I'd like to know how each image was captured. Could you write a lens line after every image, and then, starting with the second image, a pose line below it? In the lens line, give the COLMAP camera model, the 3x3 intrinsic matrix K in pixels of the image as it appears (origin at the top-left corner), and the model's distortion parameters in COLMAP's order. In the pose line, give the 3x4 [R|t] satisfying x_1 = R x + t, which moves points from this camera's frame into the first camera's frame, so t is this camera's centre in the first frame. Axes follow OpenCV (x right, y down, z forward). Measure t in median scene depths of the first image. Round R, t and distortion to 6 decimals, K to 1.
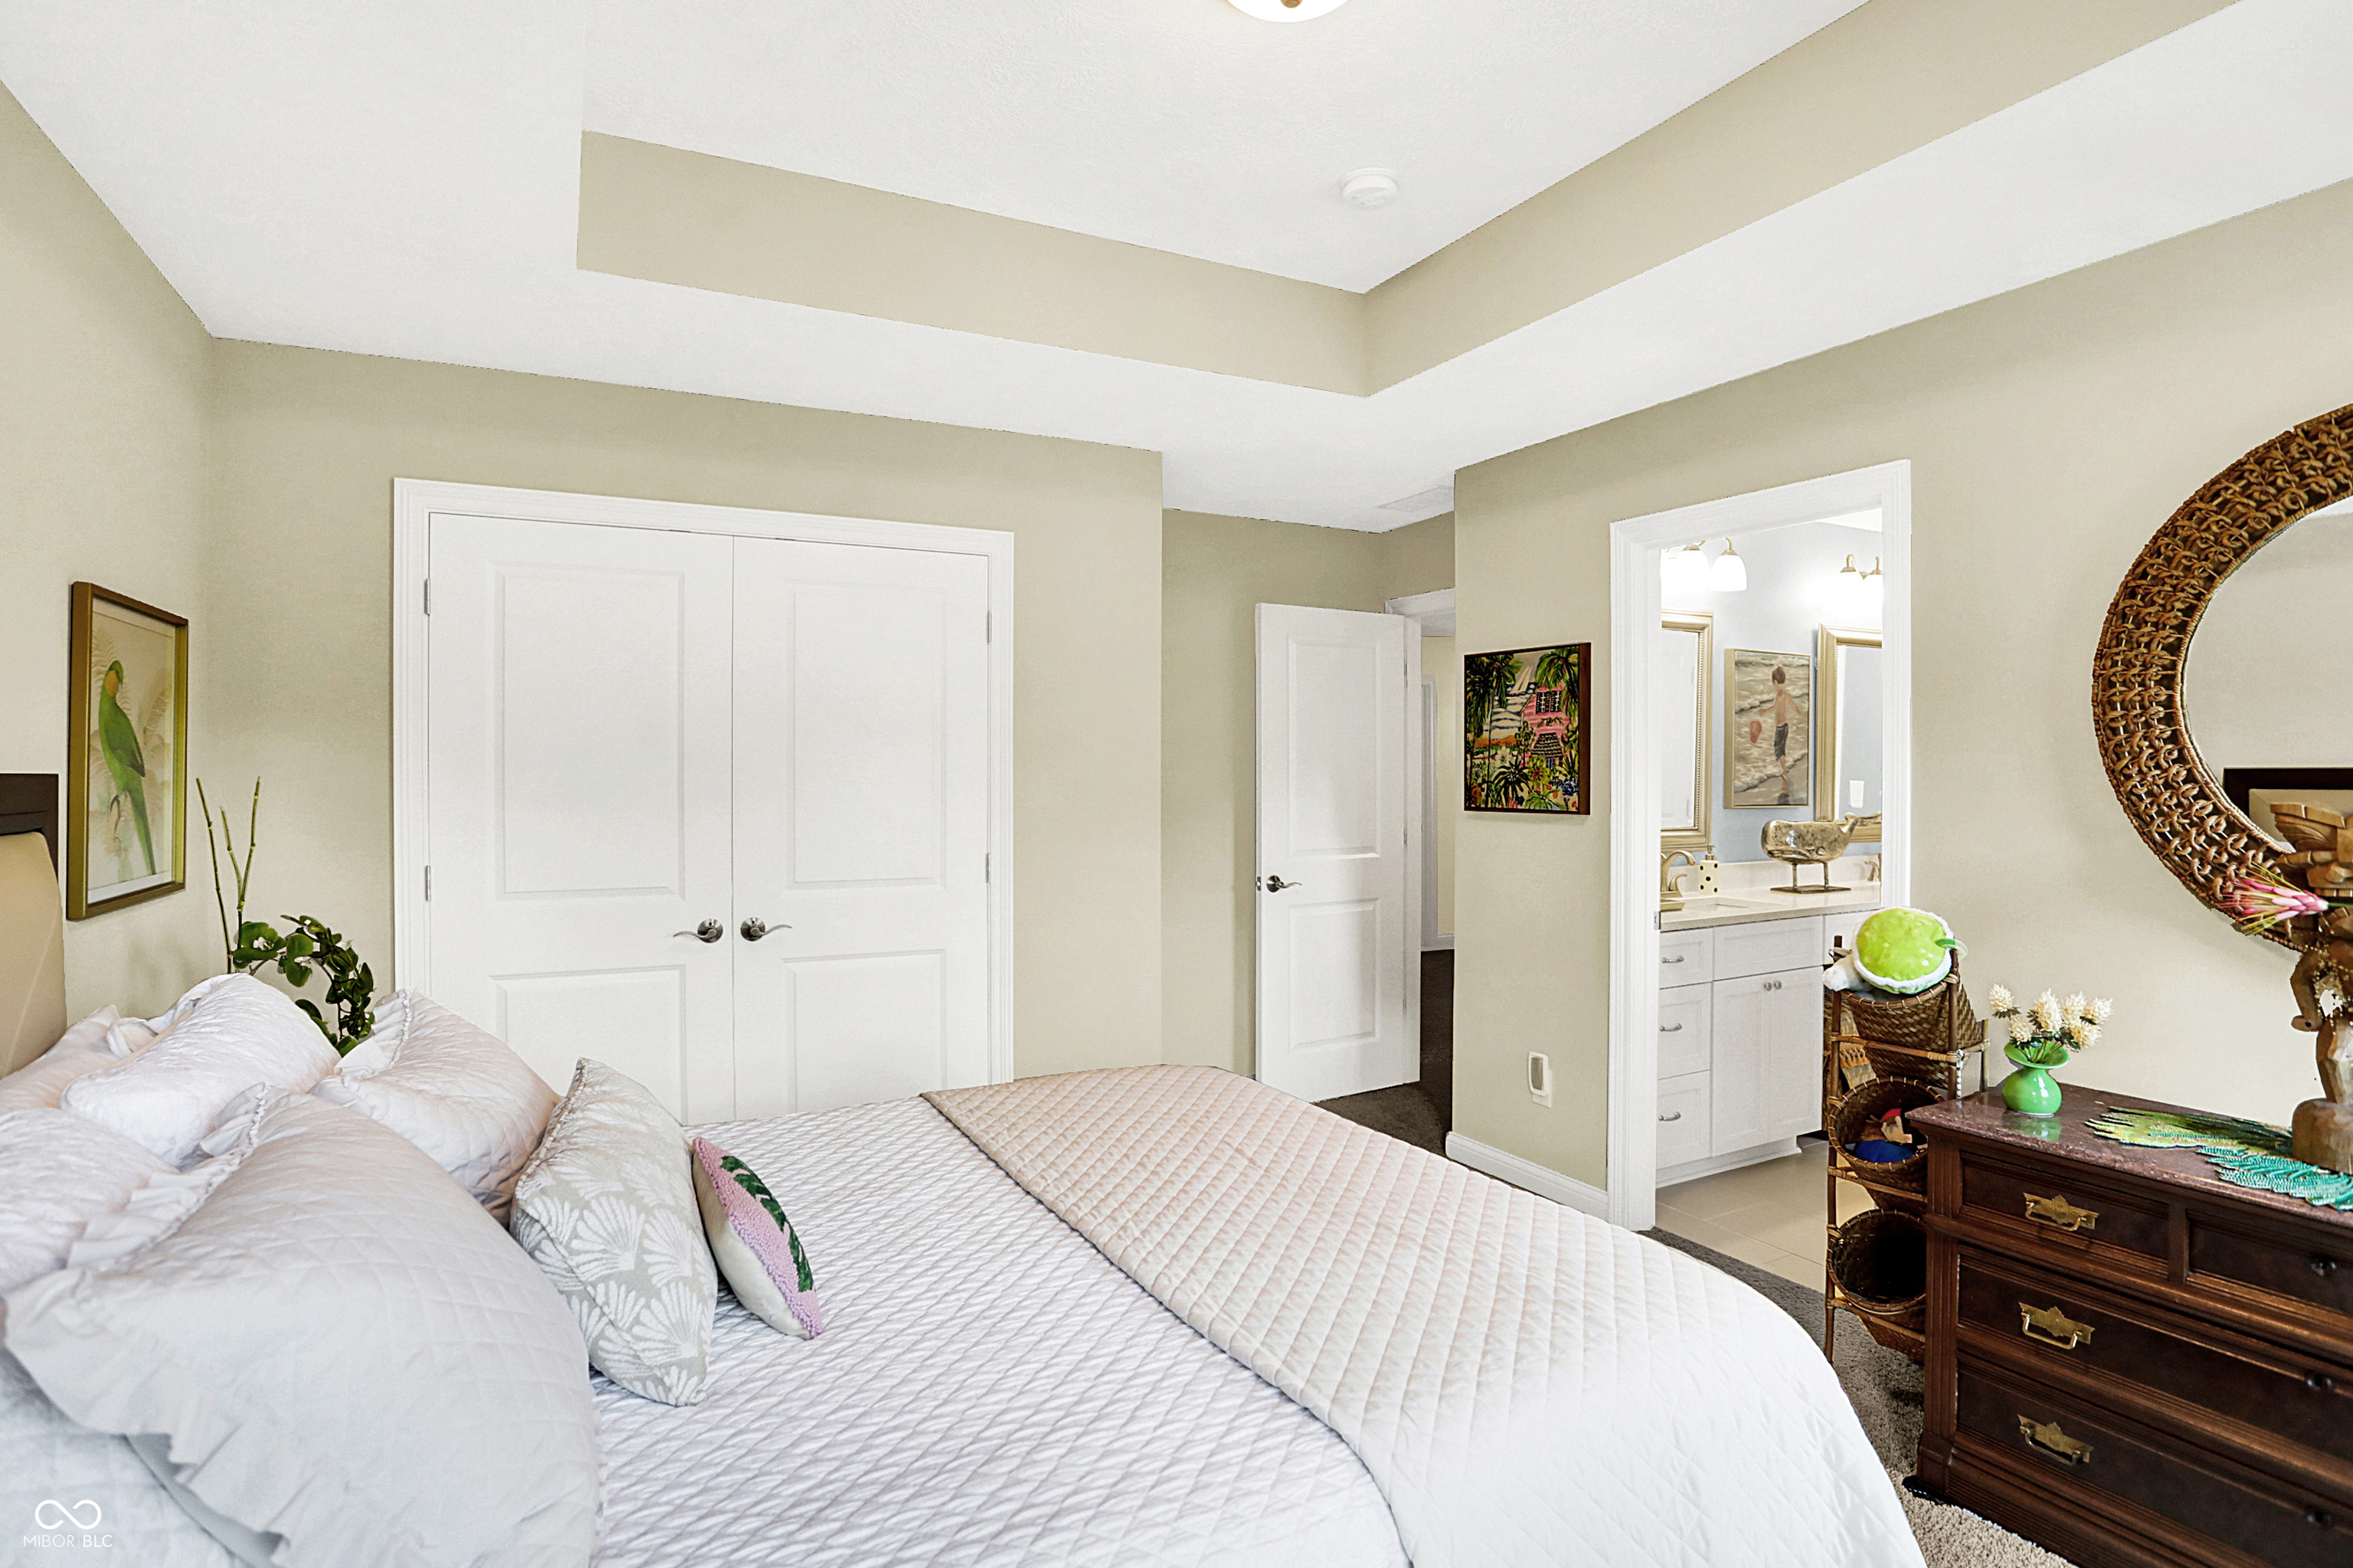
lens RADIAL K [[1211.5, 0, 1174.8], [0, 1211.5, 783.6], [0, 0, 1]] dist [-0.053646, 0.018958]
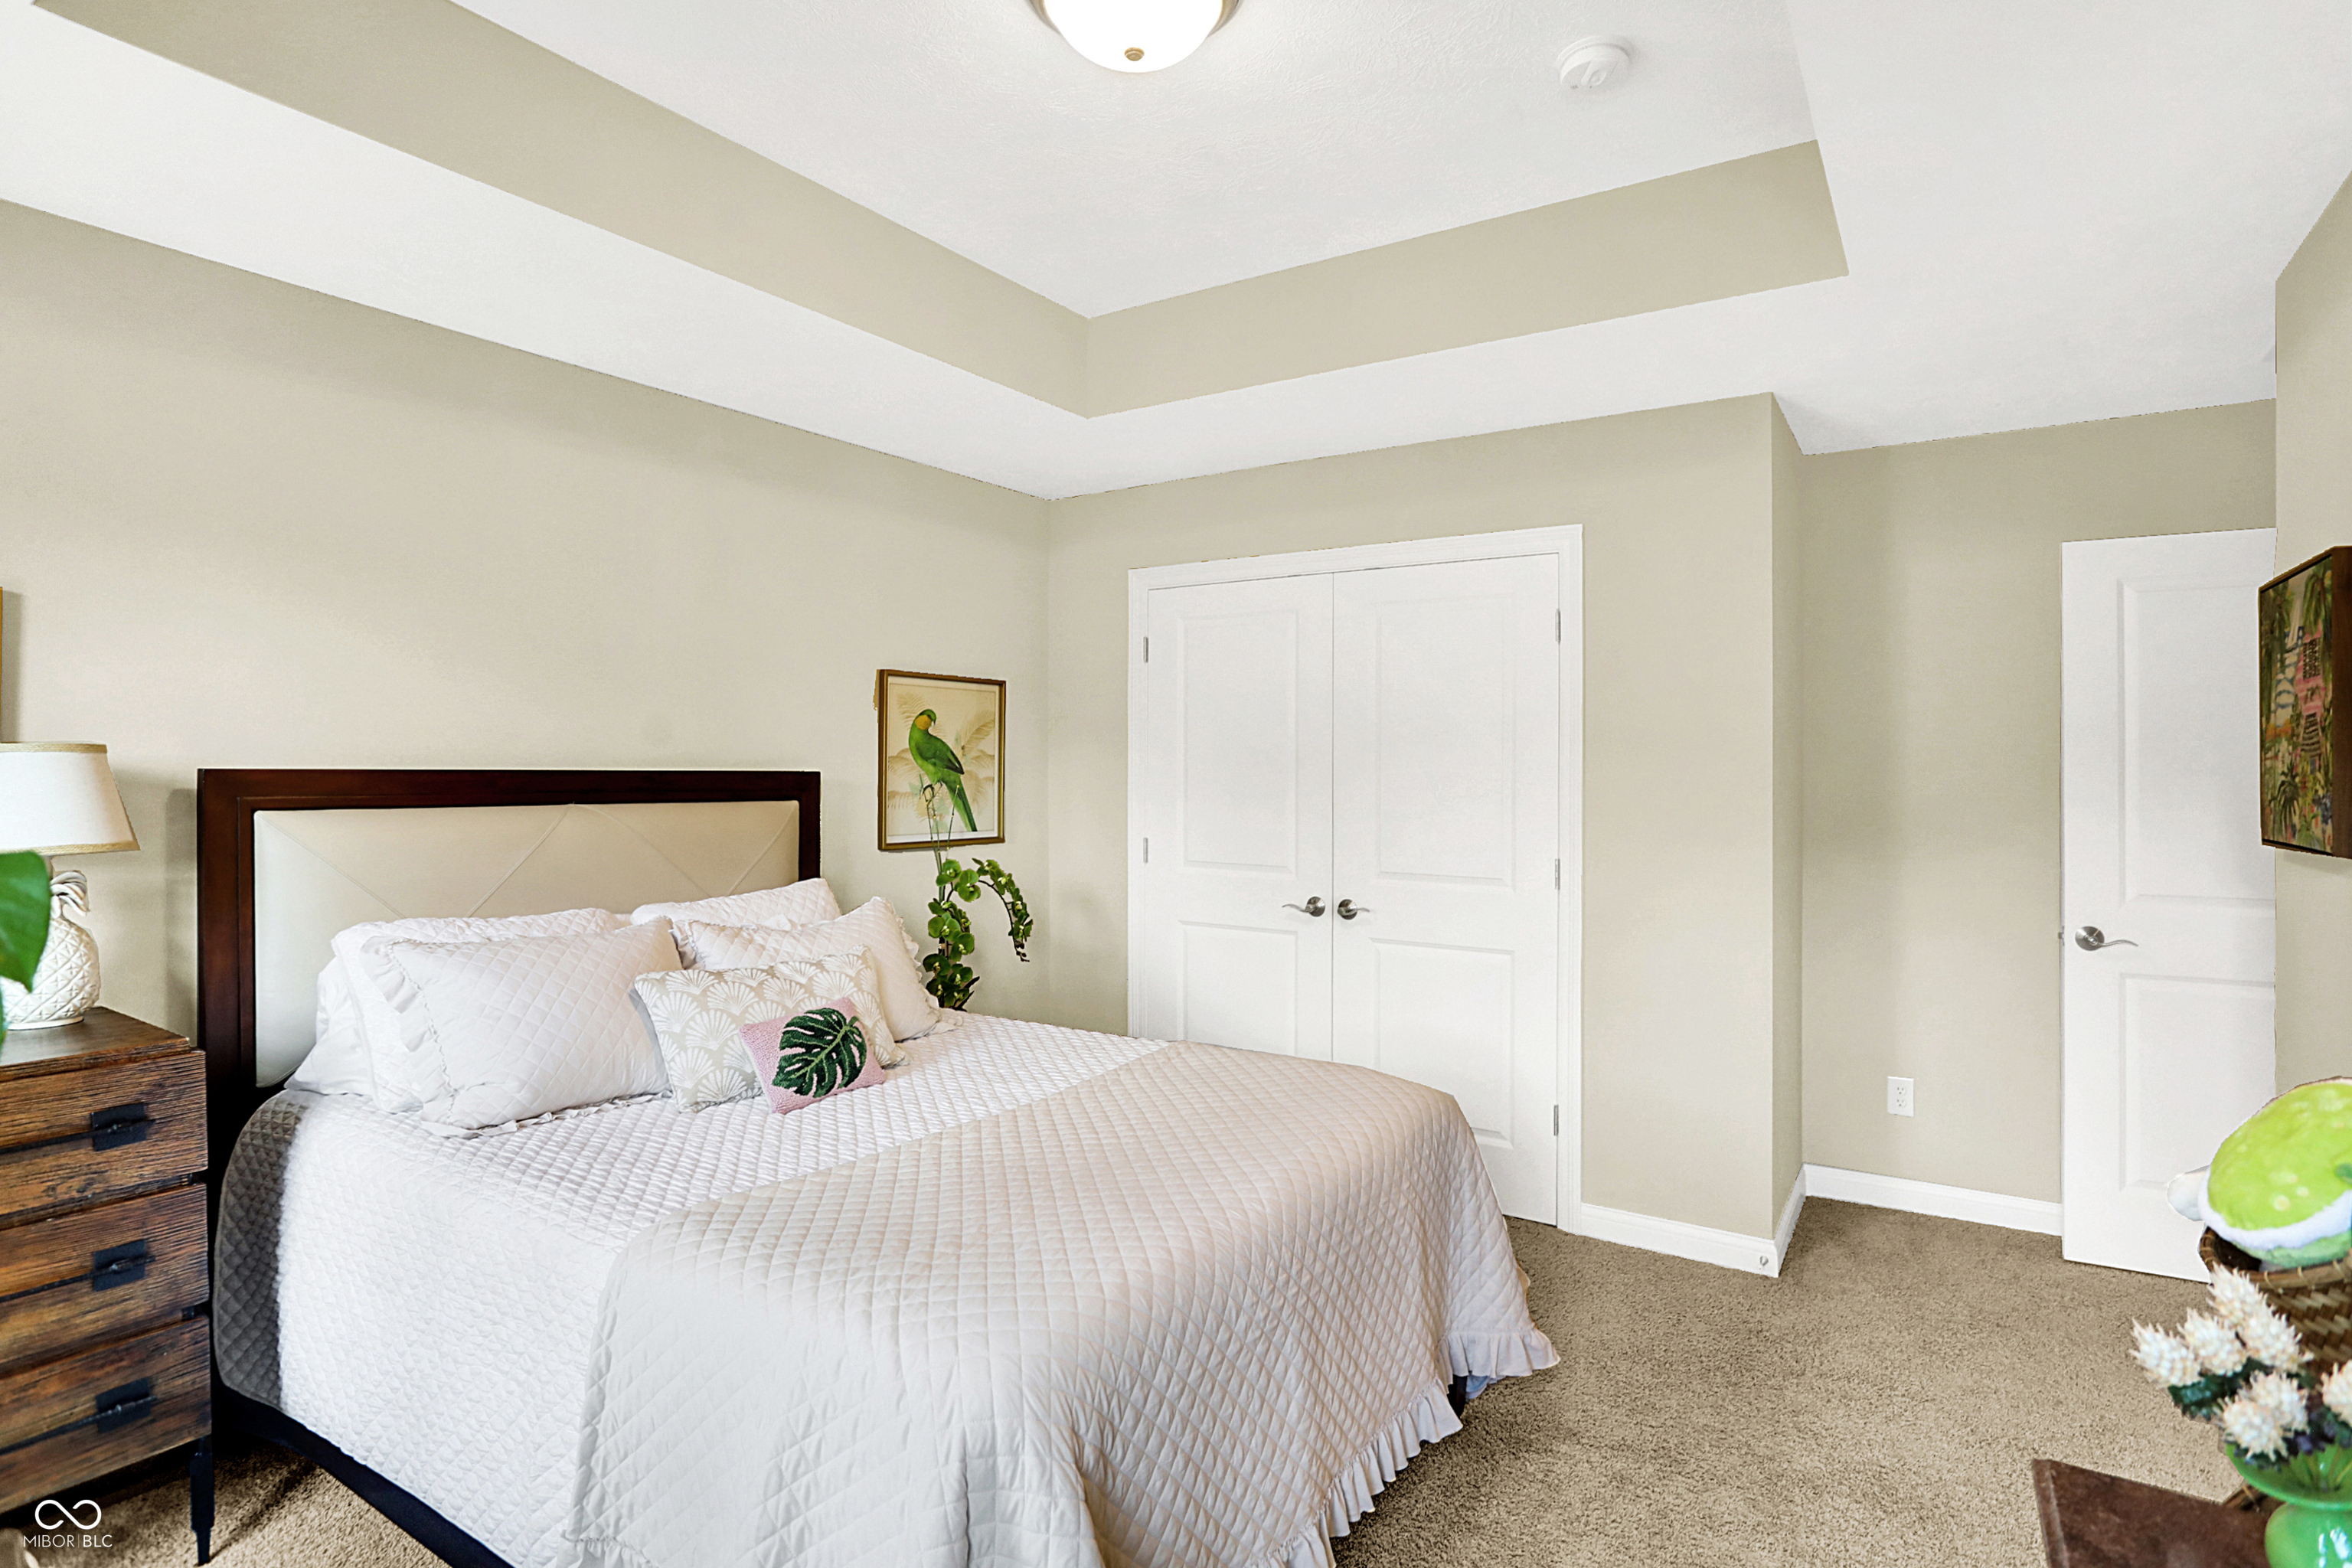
lens RADIAL K [[1211.0, 0, 1166.6], [0, 1211.0, 779.8], [0, 0, 1]] dist [-0.053646, 0.018958]
pose [[0.483708, 0.008722, -0.875186, 0.427369], [-0.014455, 0.999894, 0.001976, -0.002727], [0.875110, 0.011695, 0.483783, 0.202952]]
